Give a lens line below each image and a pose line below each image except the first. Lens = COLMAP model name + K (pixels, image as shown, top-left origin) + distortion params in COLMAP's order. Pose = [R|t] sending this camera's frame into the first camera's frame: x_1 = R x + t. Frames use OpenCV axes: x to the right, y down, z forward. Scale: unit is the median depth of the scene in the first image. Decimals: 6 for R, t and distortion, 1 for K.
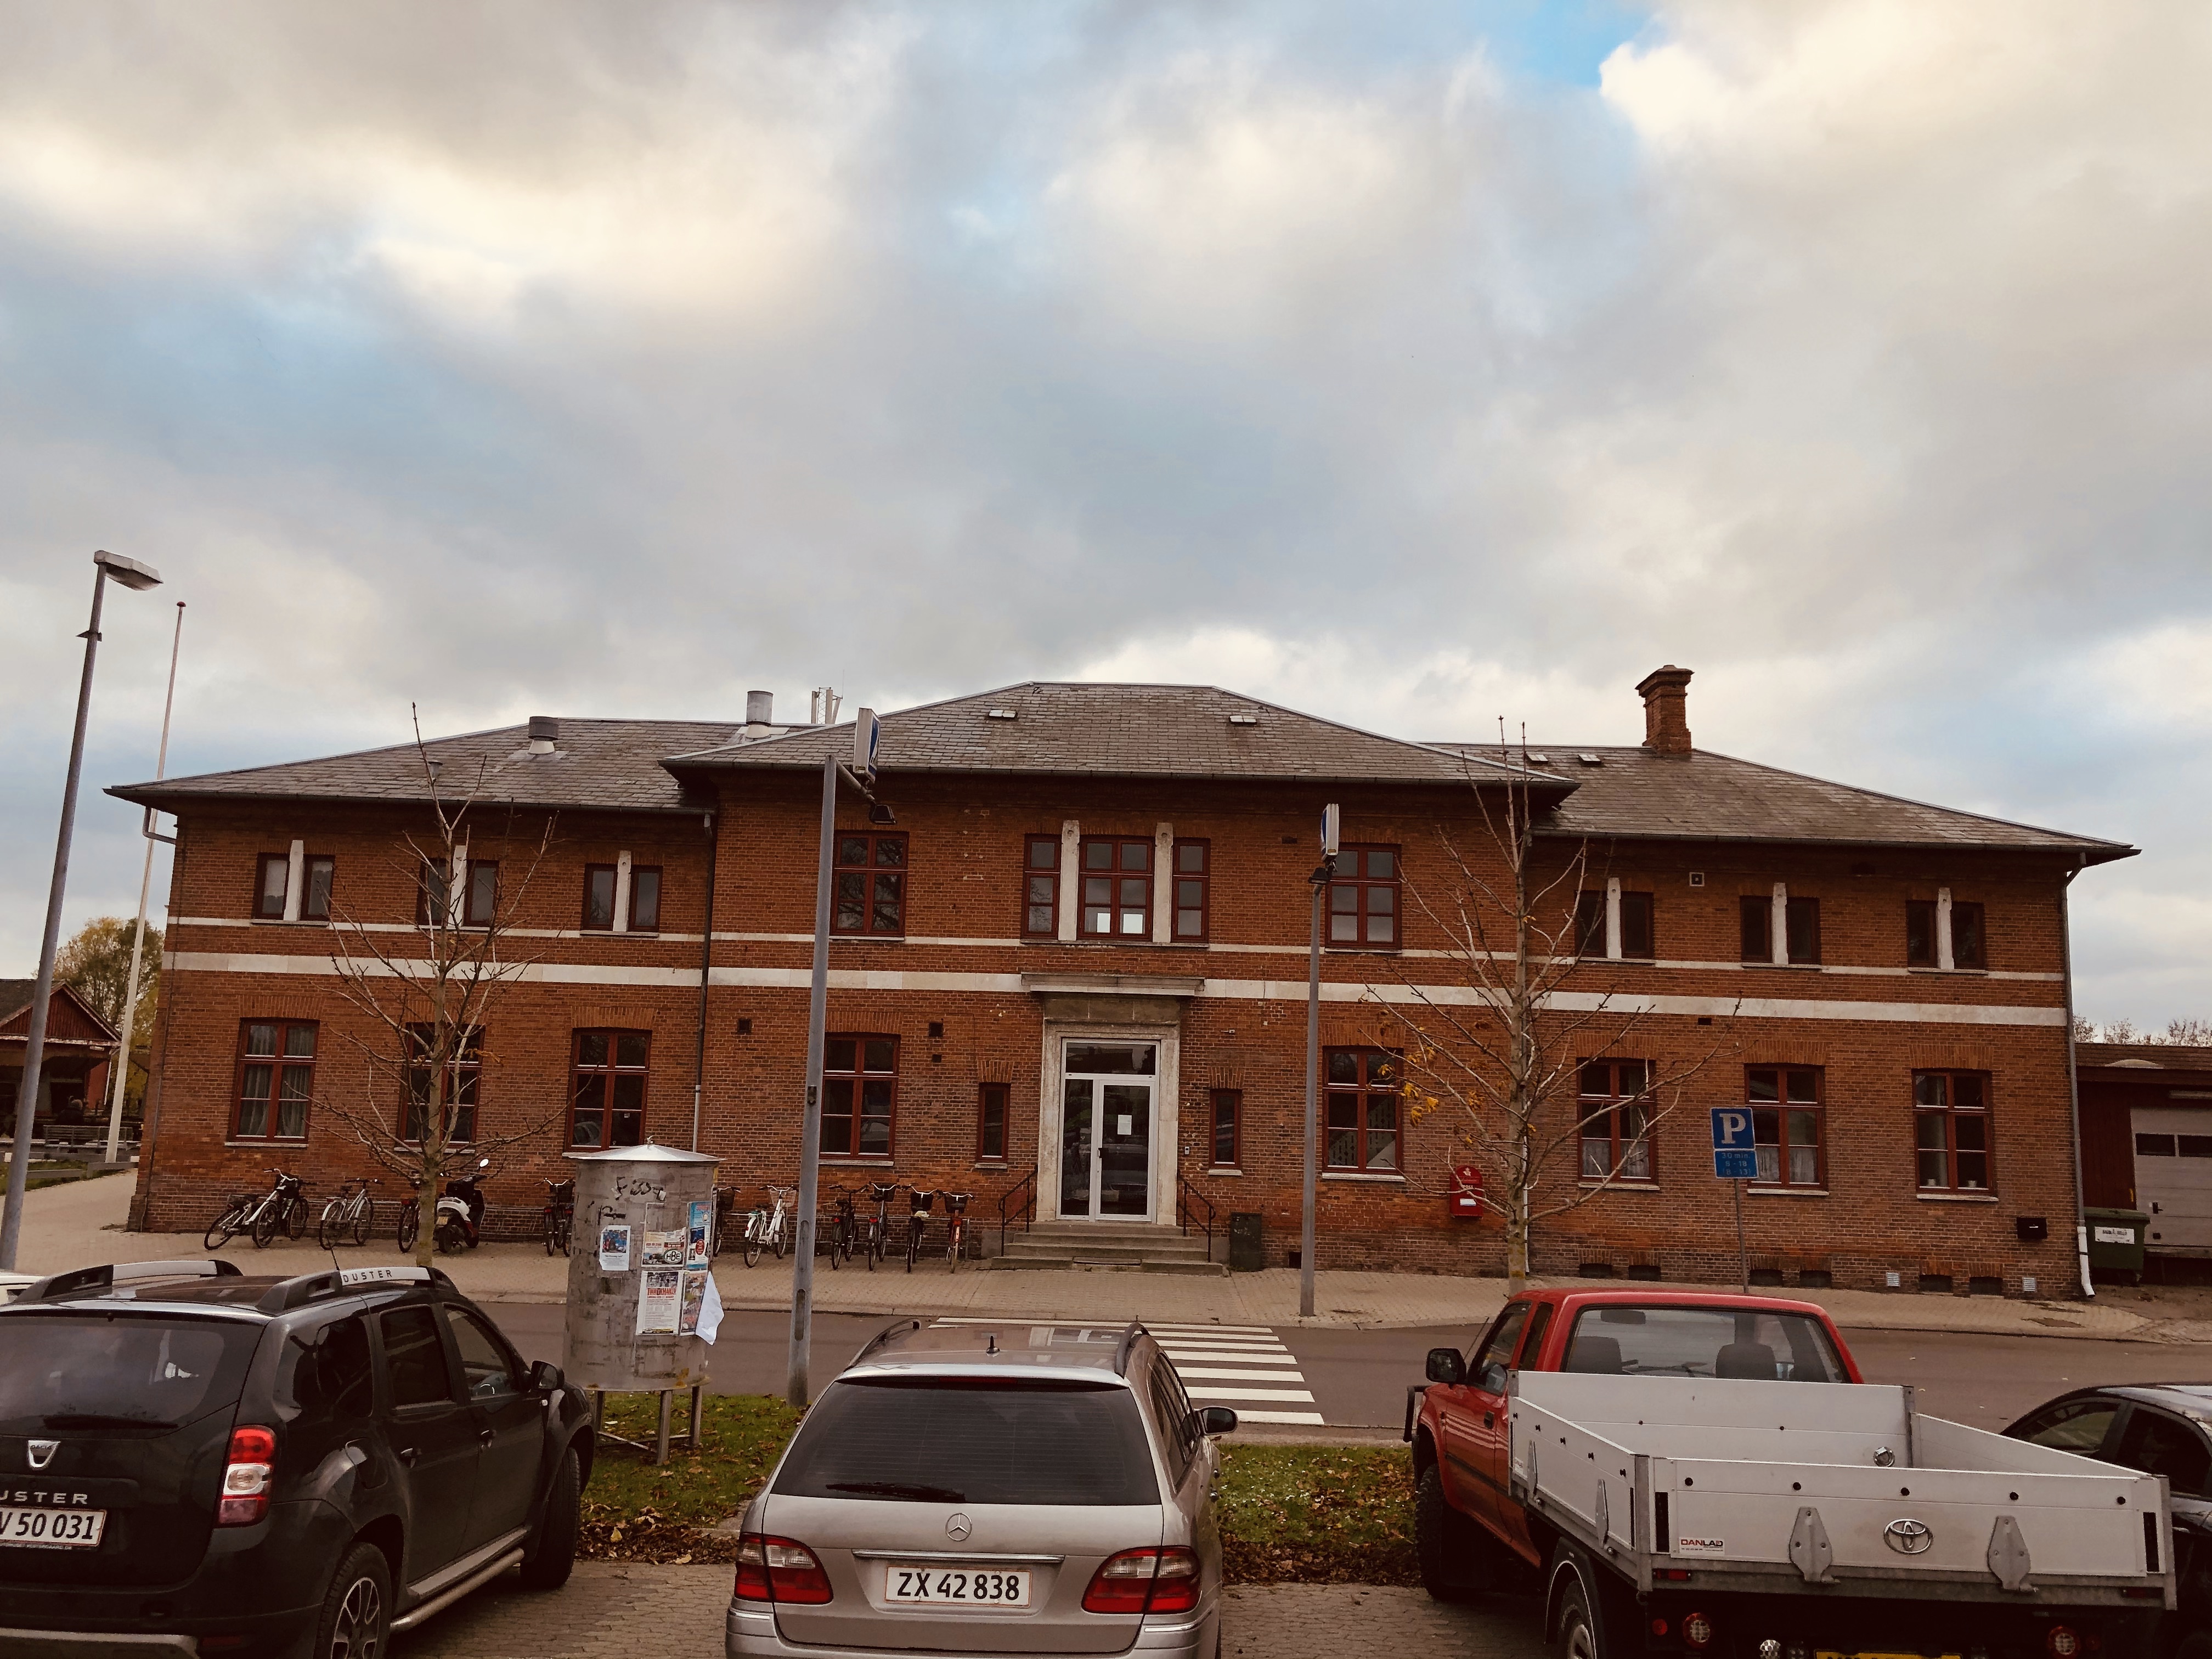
lens RADIAL K [[1802.6, 0, 1130.7], [0, 1802.6, 838.9], [0, 0, 1]] dist [0.083349, -0.114122]
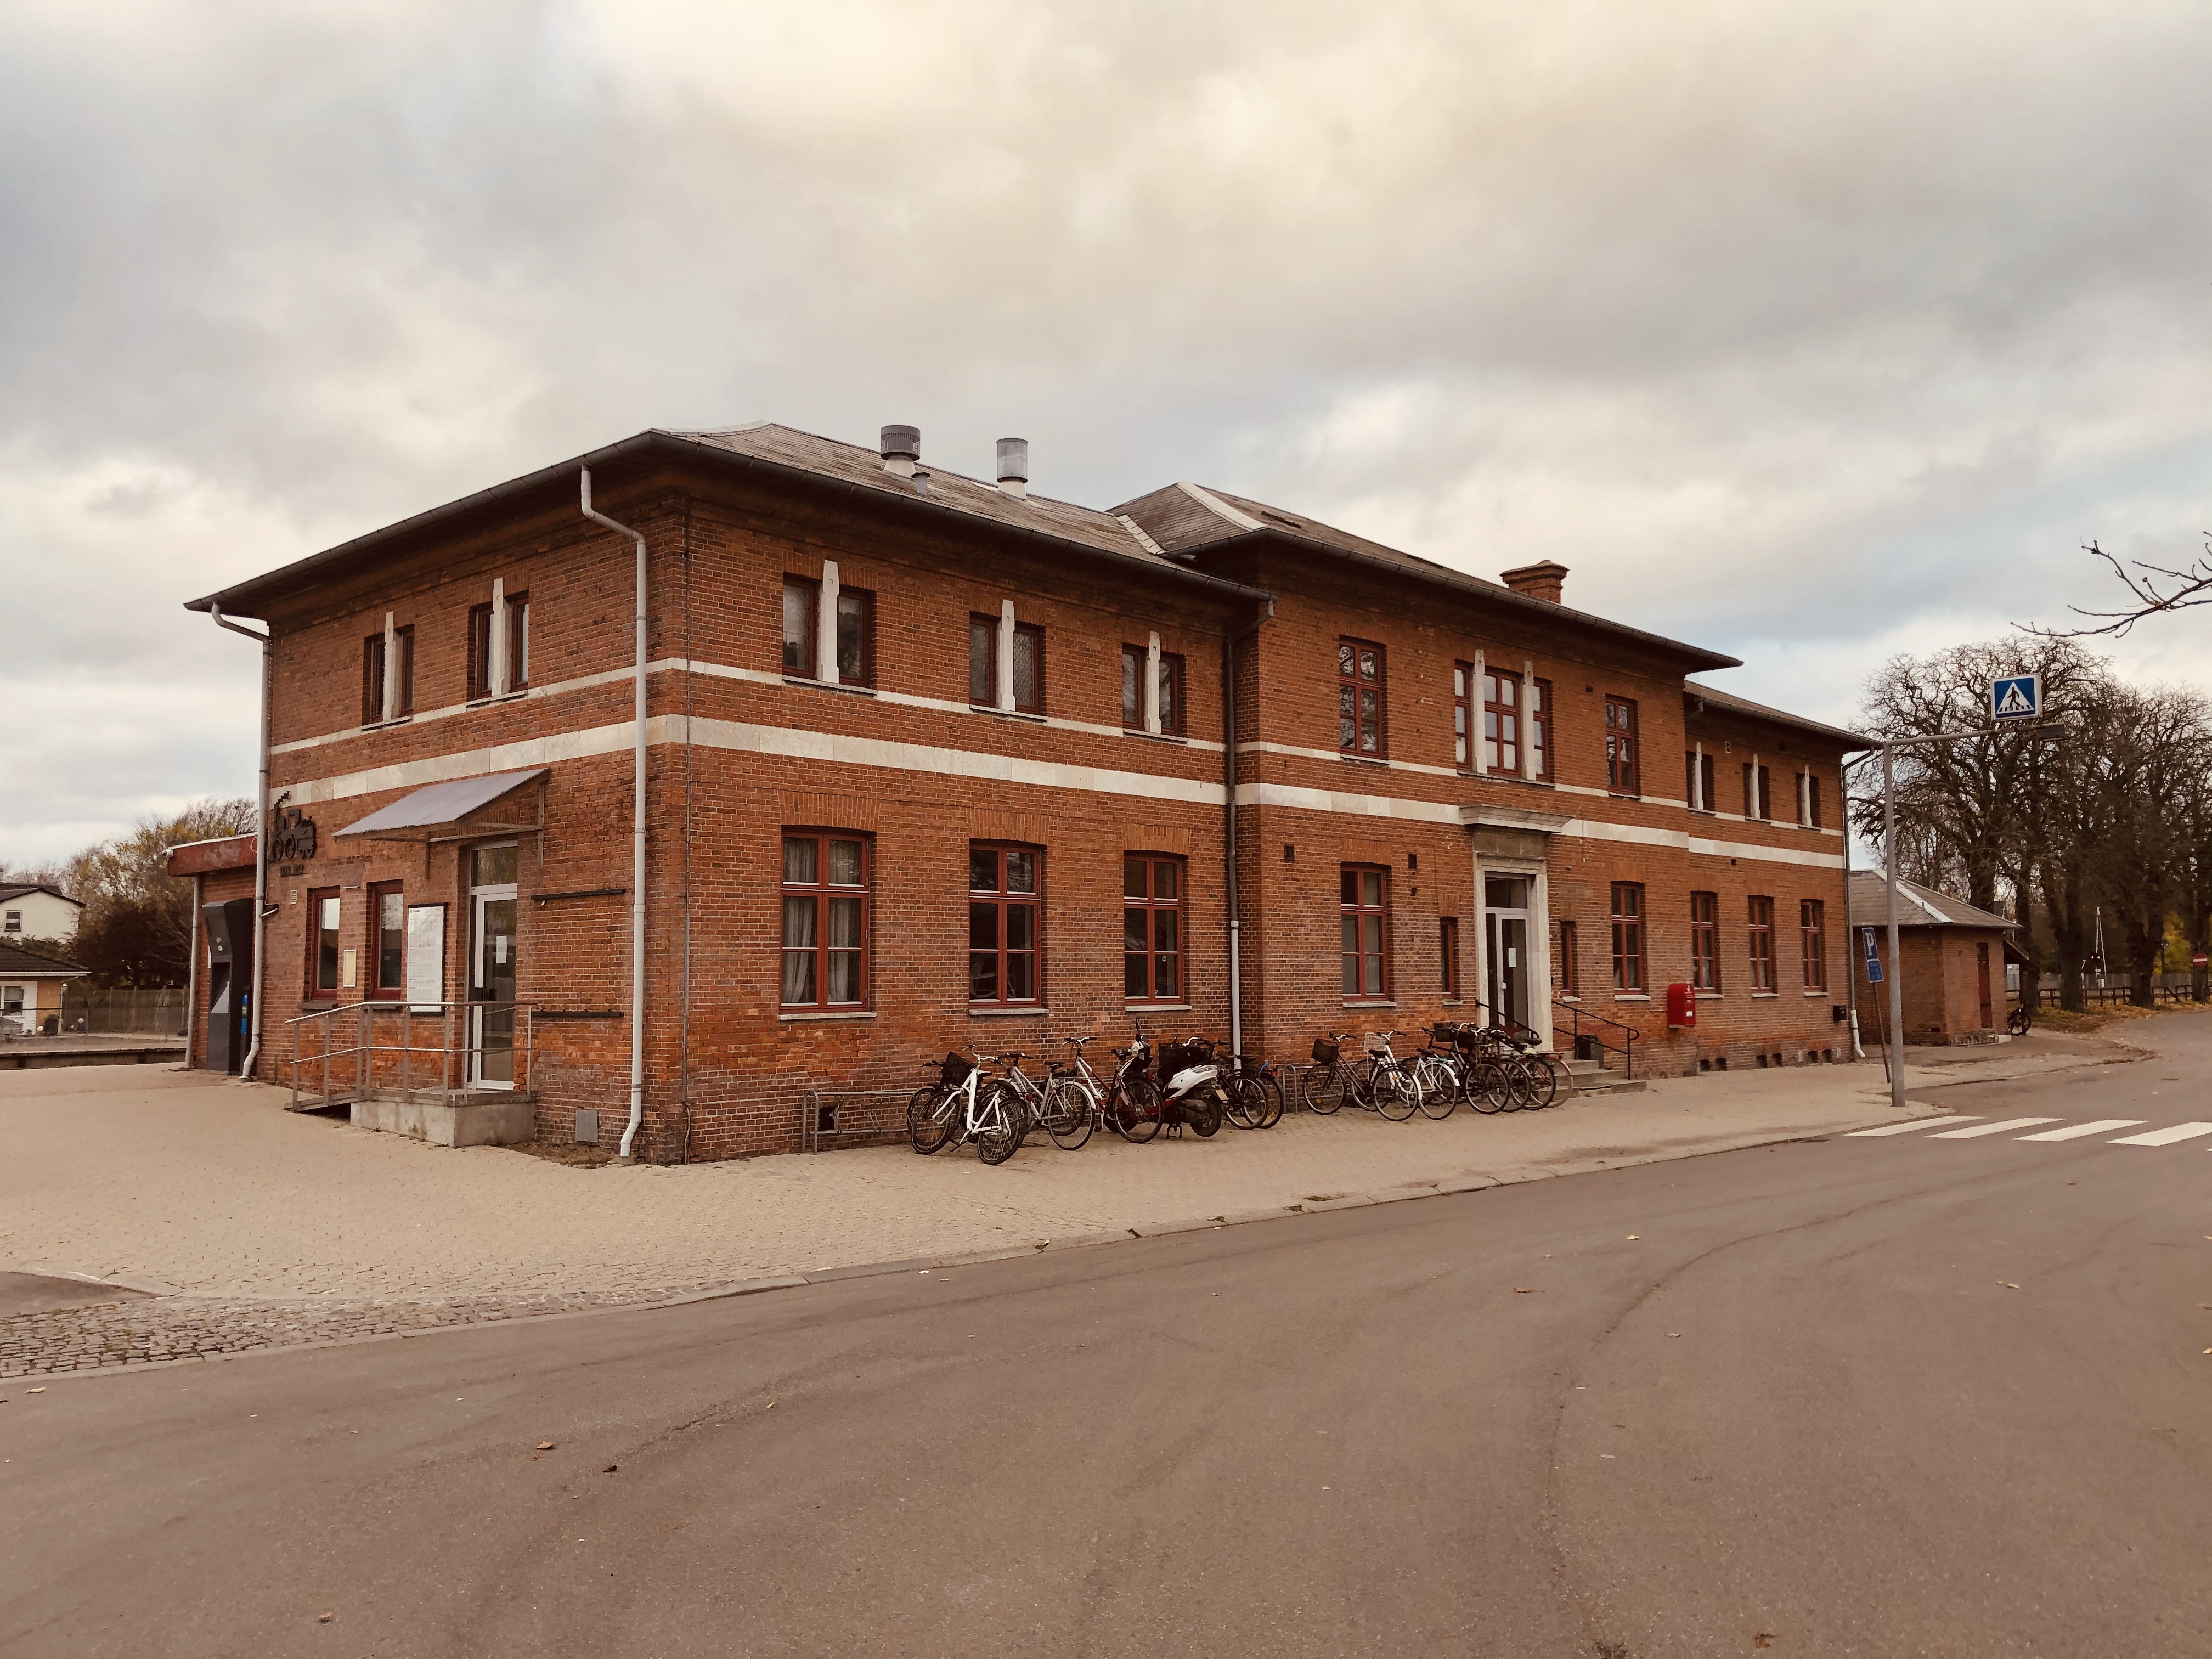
lens RADIAL K [[1802.6, 0, 1130.7], [0, 1802.6, 838.9], [0, 0, 1]] dist [0.083349, -0.114122]
pose [[0.665415, 0.022757, 0.746126, -0.900232], [-0.083494, 0.995532, 0.044098, 0.065111], [-0.741789, -0.091641, 0.664342, 0.488005]]
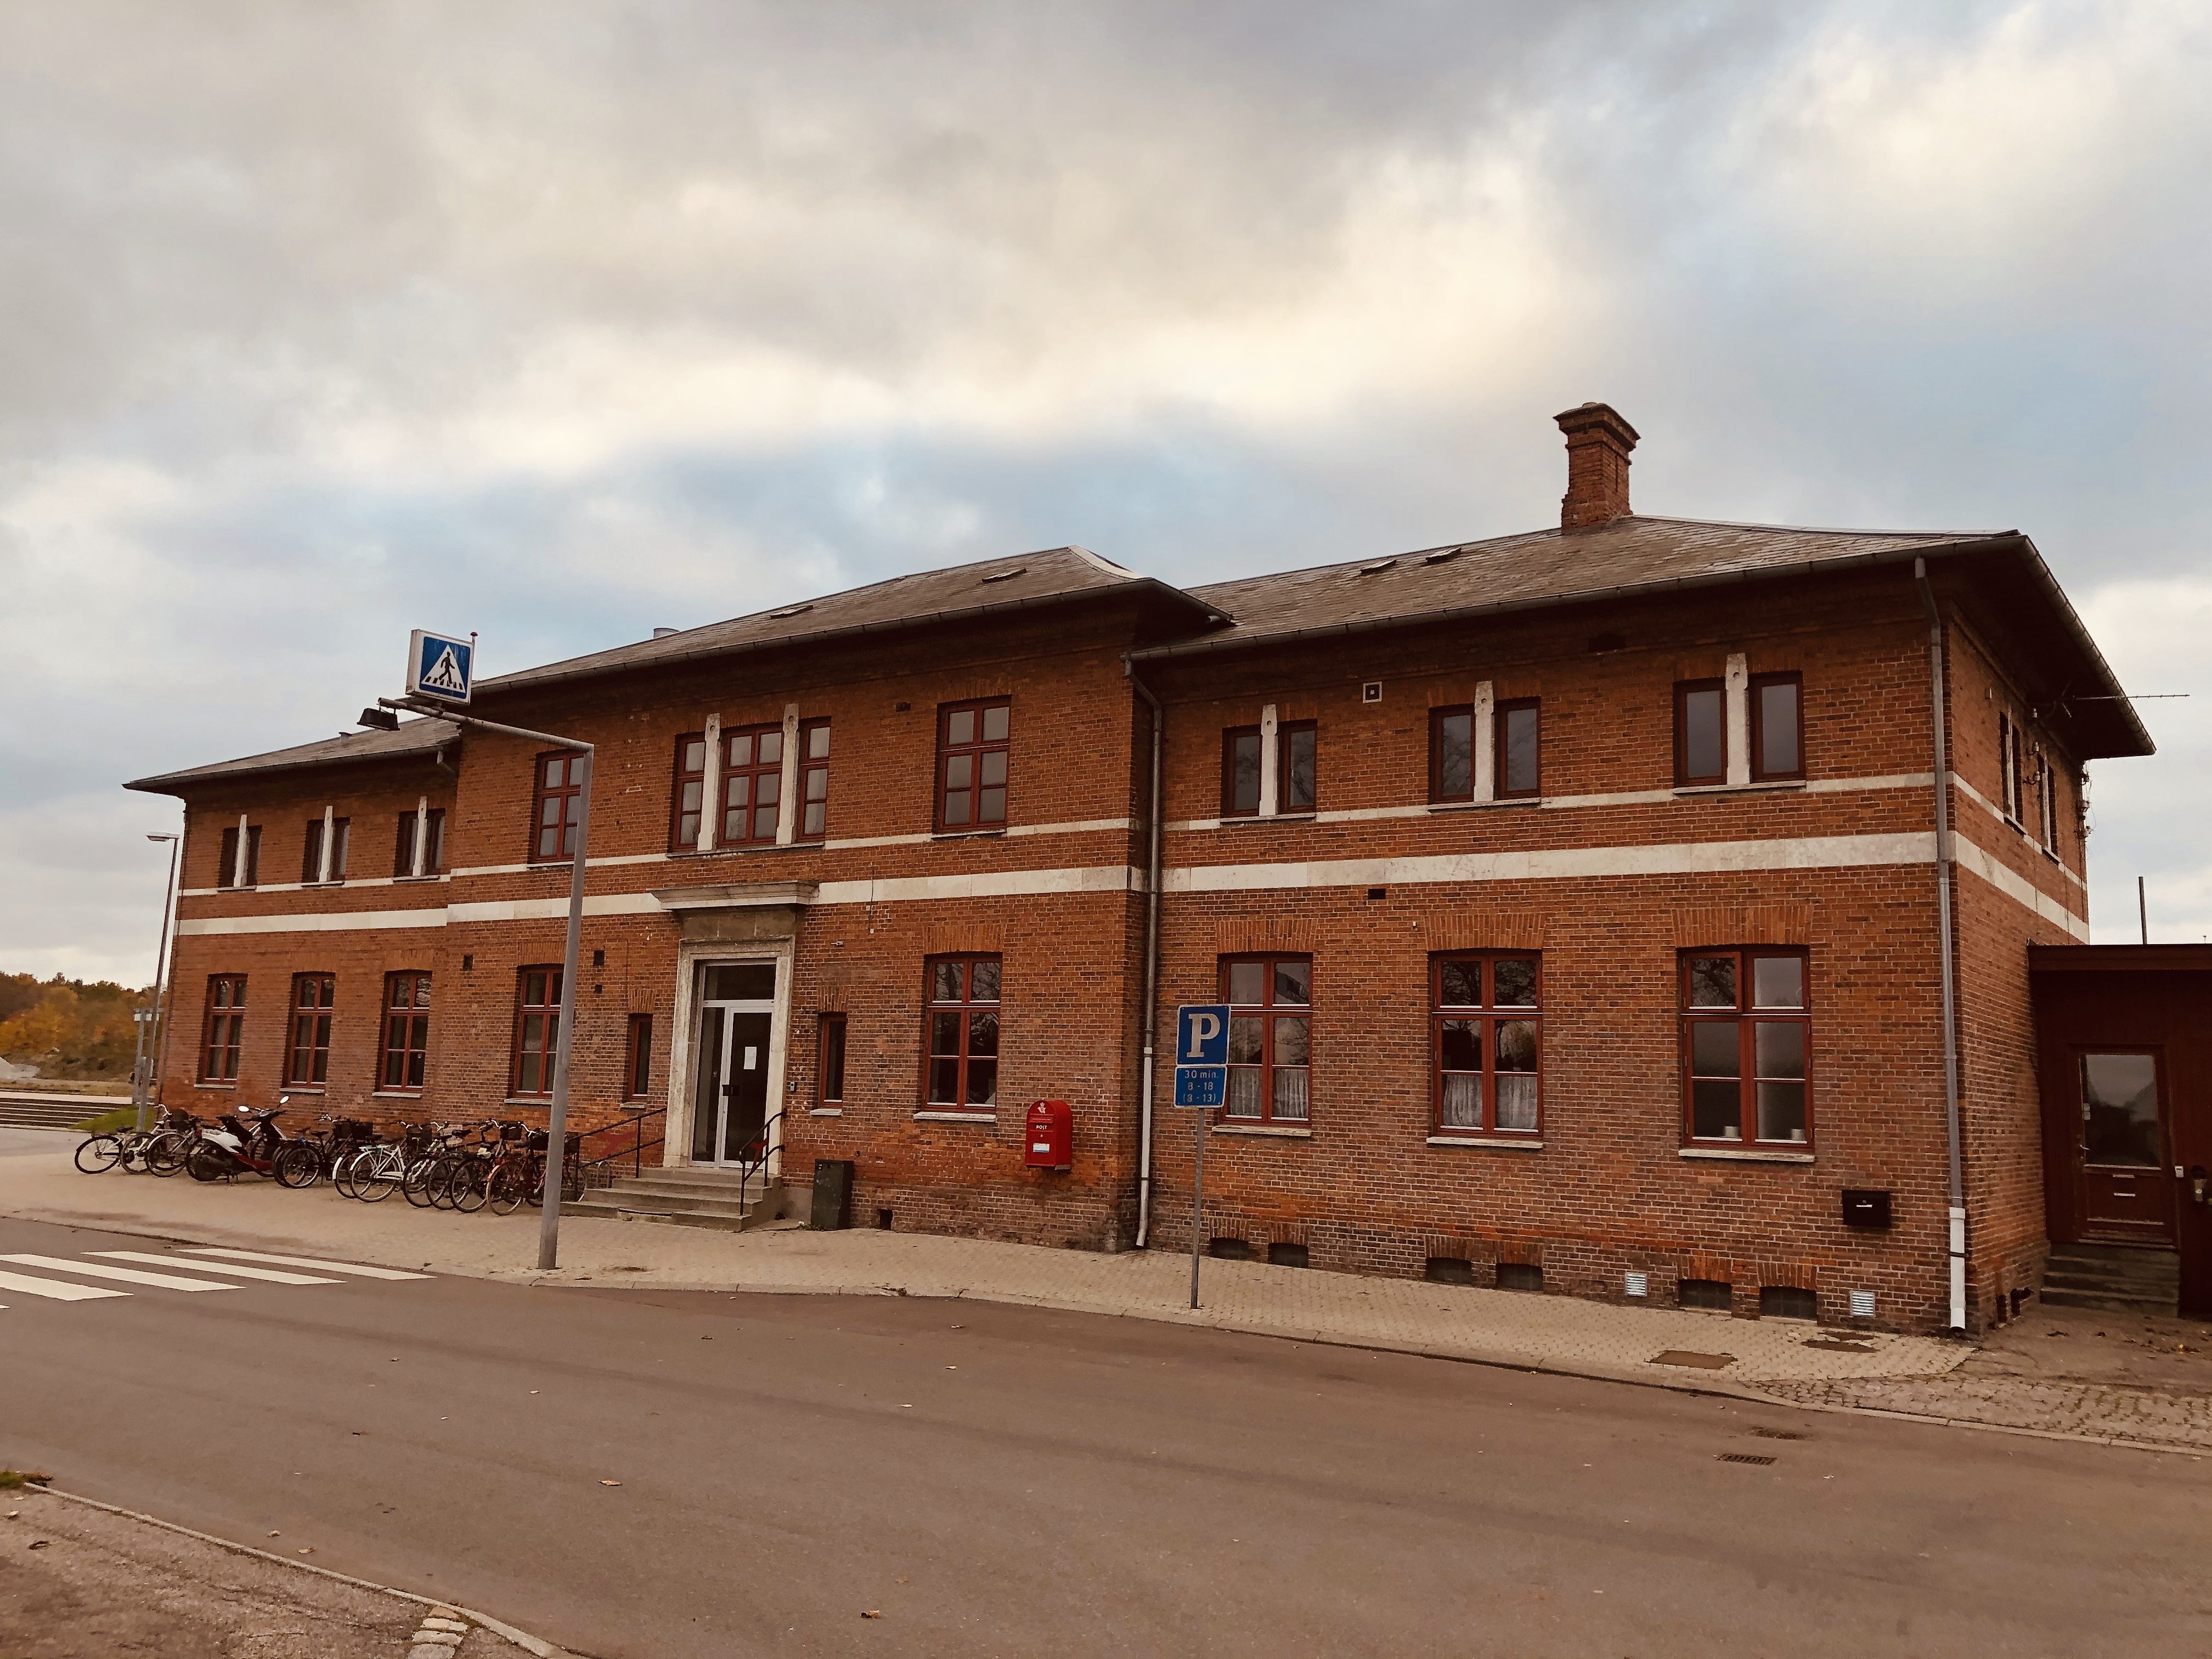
lens RADIAL K [[1808.1, 0, 1106.0], [0, 1808.1, 829.5], [0, 0, 1]] dist [0.209595, -0.518668]
pose [[0.824728, -0.083990, -0.559258, 0.628383], [0.077858, 0.996356, -0.034817, 0.093143], [0.560145, -0.014828, 0.828262, 0.374406]]
